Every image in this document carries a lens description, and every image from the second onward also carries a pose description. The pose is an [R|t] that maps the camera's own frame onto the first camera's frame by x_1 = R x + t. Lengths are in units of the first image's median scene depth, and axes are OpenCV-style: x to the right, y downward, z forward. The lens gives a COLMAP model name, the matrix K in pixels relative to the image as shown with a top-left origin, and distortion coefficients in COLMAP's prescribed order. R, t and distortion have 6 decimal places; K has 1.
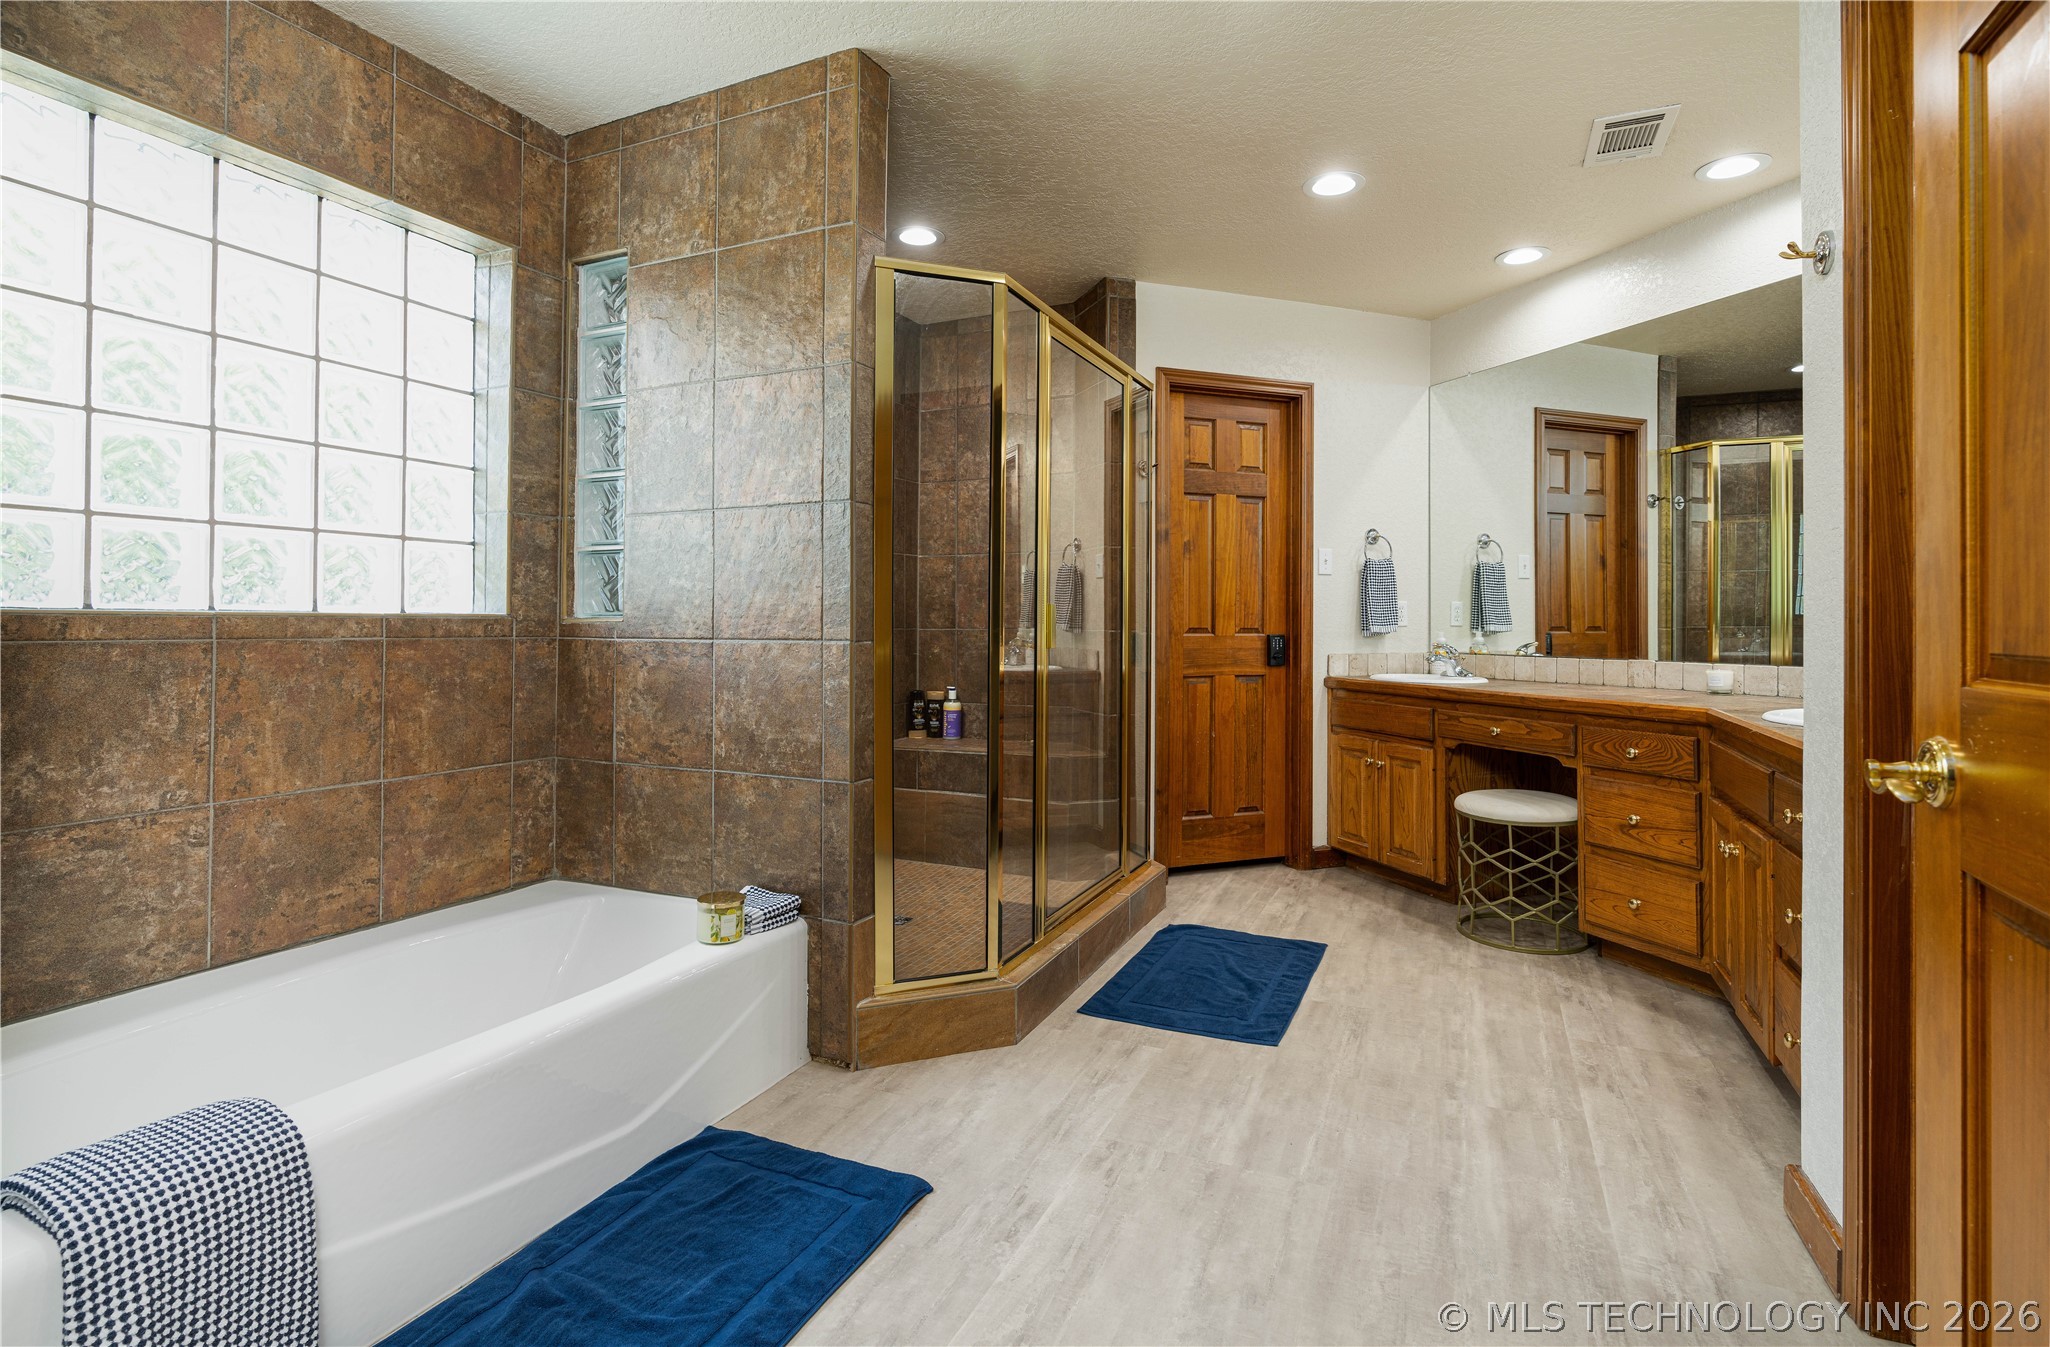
lens RADIAL K [[939.2, 0, 1072.6], [0, 939.2, 614.0], [0, 0, 1]] dist [-0.001967, 0.000251]
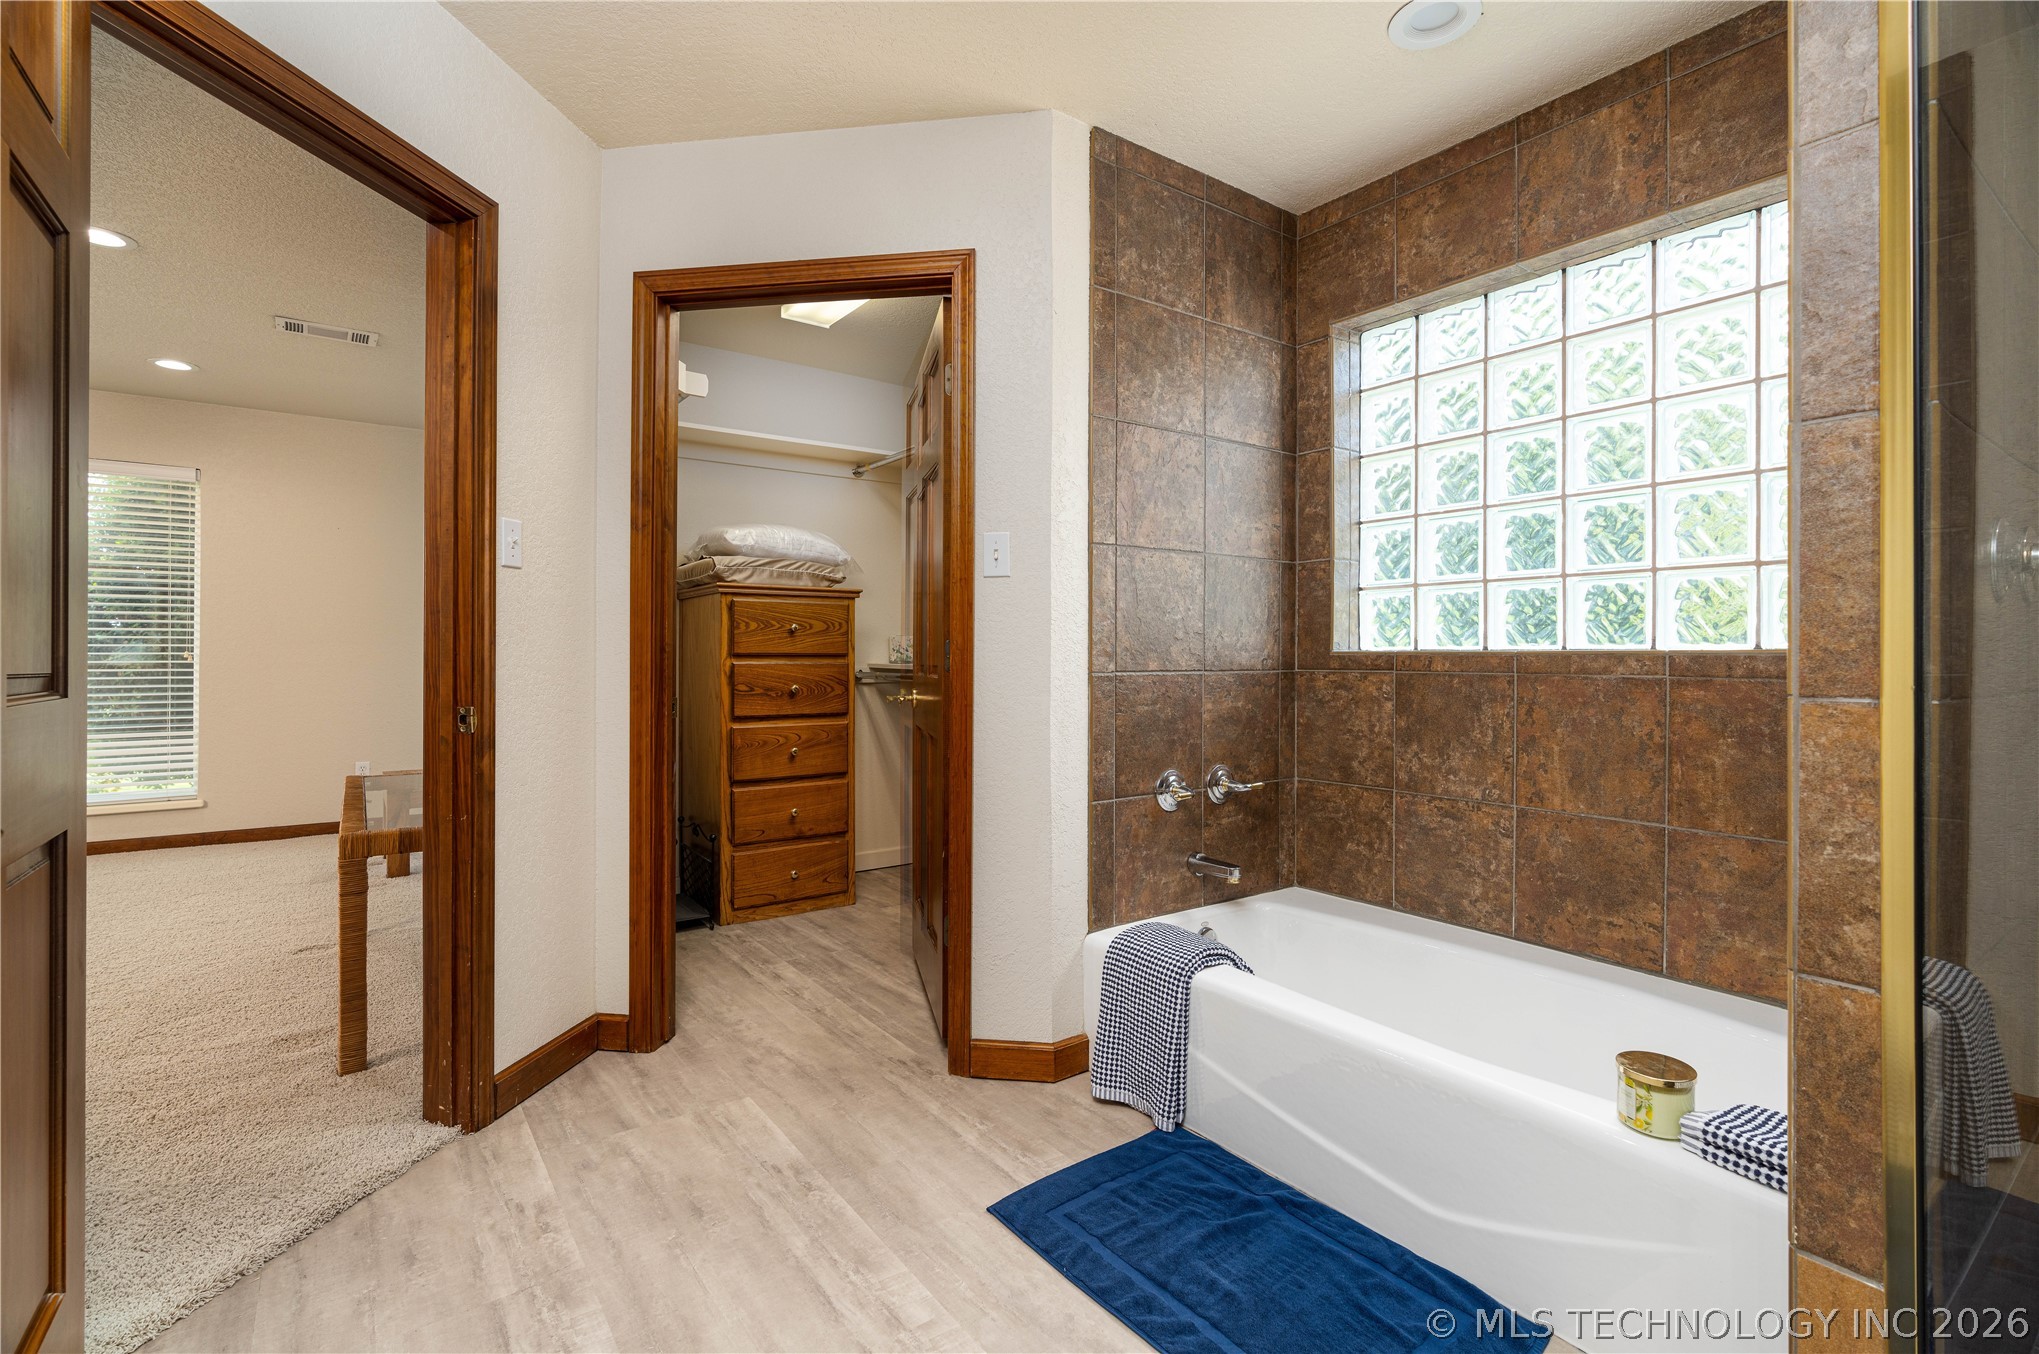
lens RADIAL K [[957.0, 0, 1018.1], [0, 957.0, 657.1], [0, 0, 1]] dist [0.003116, 0.001385]
pose [[-0.509345, -0.005084, -0.860547, 0.457382], [0.003386, 0.999963, -0.007912, 0.011837], [0.860556, -0.006944, -0.509309, 0.972191]]
